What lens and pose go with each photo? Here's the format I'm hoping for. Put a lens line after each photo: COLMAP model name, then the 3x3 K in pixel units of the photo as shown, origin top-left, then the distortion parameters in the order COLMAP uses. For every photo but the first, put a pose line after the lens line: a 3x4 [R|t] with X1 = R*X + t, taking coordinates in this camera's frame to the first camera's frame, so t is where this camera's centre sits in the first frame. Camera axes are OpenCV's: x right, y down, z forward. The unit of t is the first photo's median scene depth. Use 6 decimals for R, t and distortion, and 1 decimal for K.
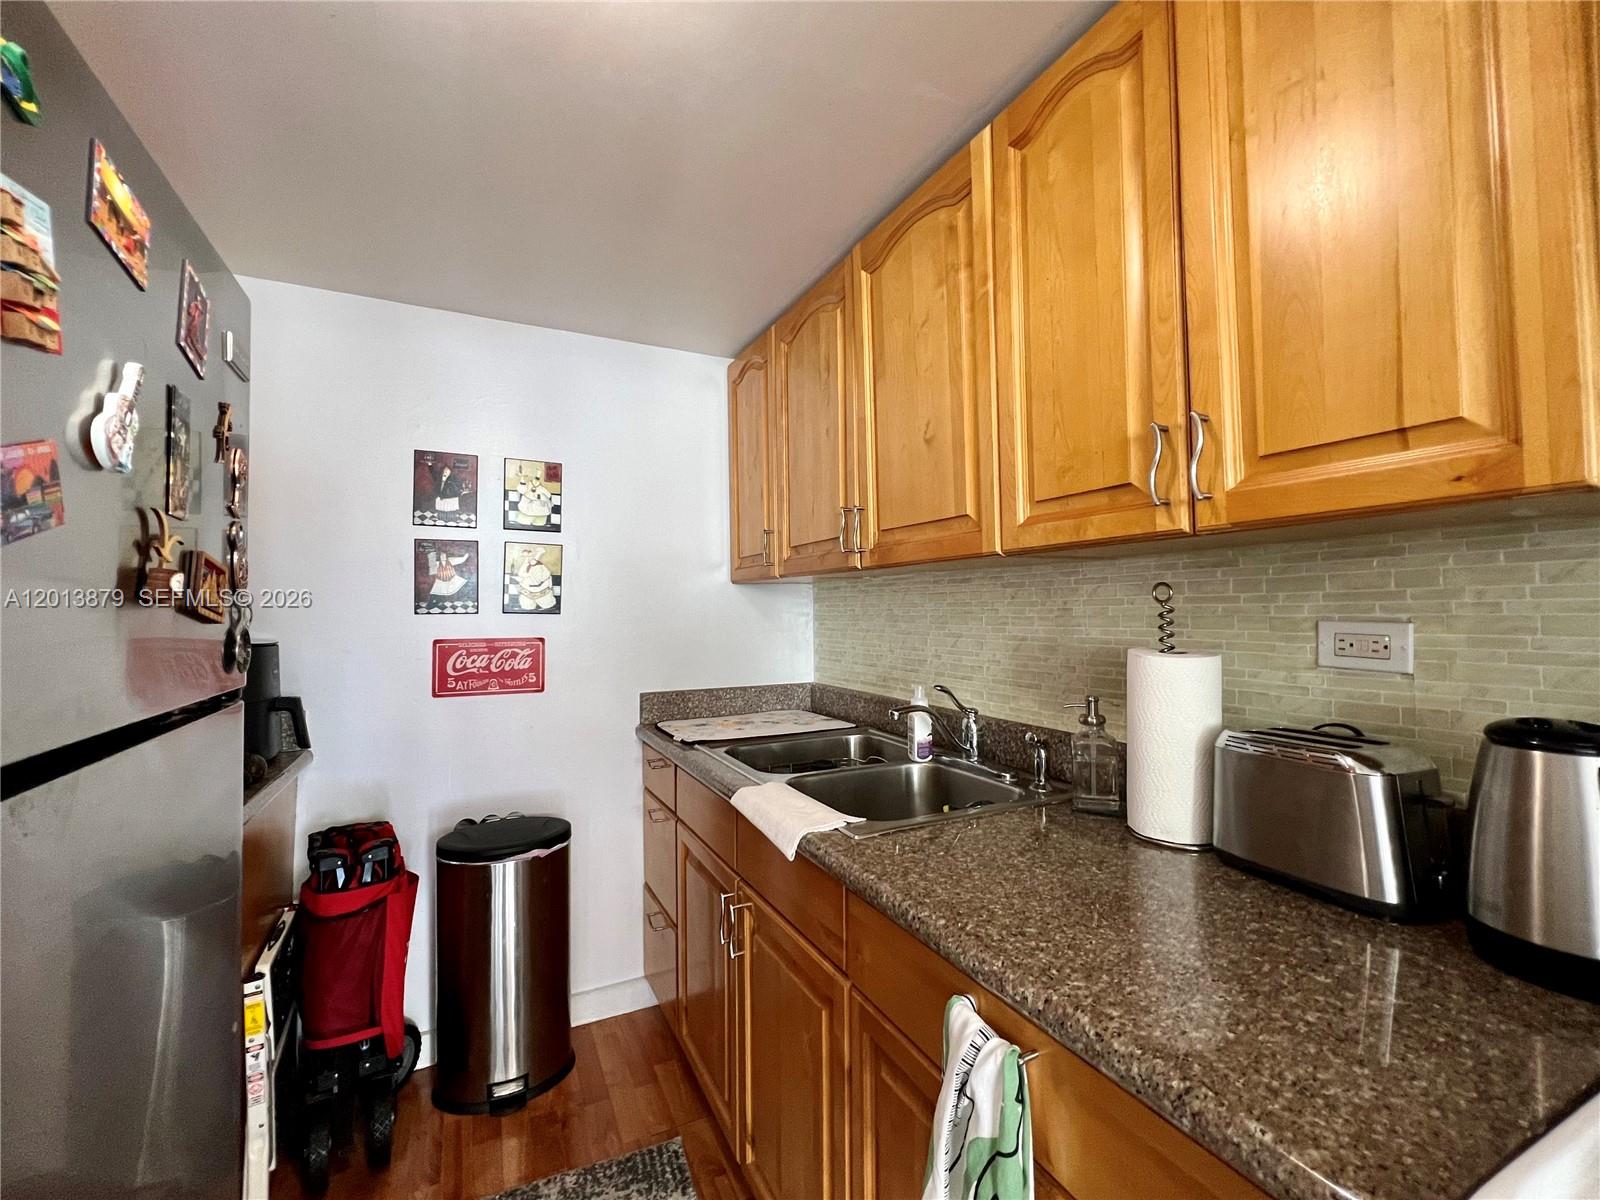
lens RADIAL K [[672.2, 0, 794.5], [0, 672.2, 596.6], [0, 0, 1]] dist [0.000115, 0.000567]
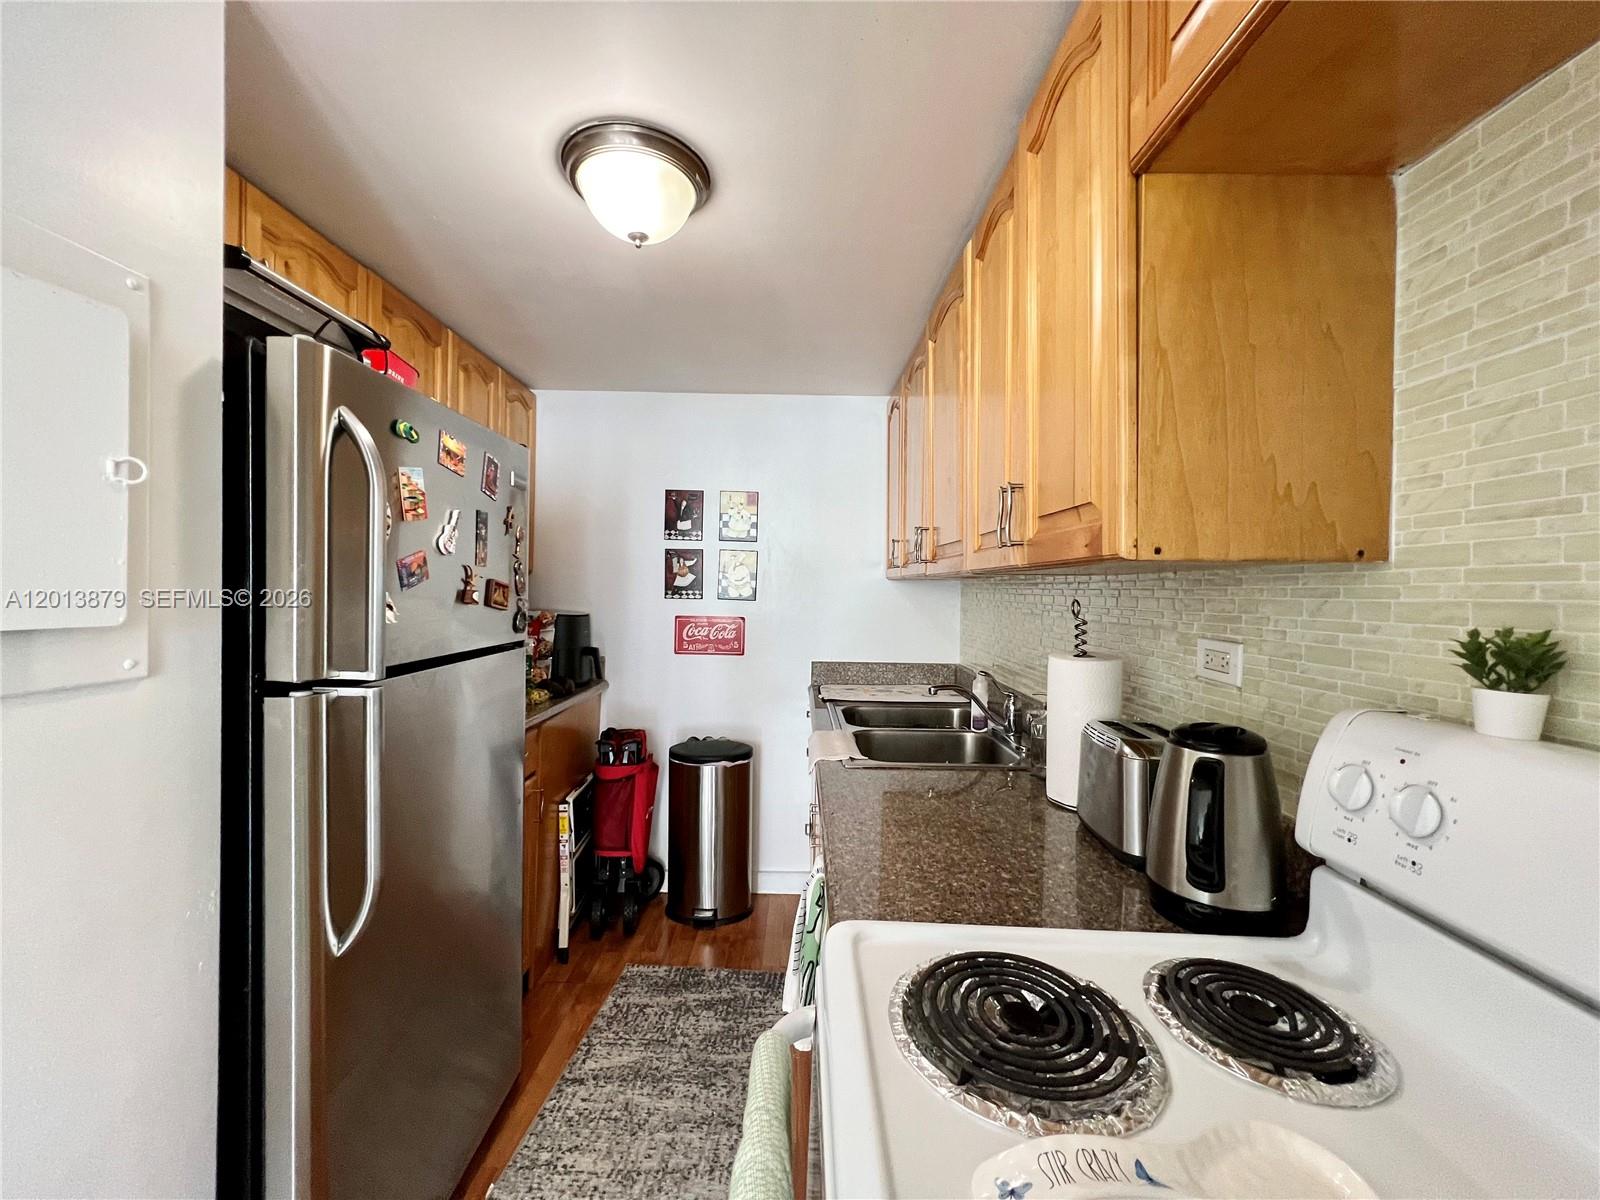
lens RADIAL K [[641.1, 0, 798.0], [0, 641.1, 595.1], [0, 0, 1]] dist [-0.001345, 0.000386]
pose [[0.897320, 0.027871, -0.440500, 0.339387], [-0.013953, 0.999297, 0.034803, -0.035739], [0.441160, -0.025083, 0.897078, -0.165057]]
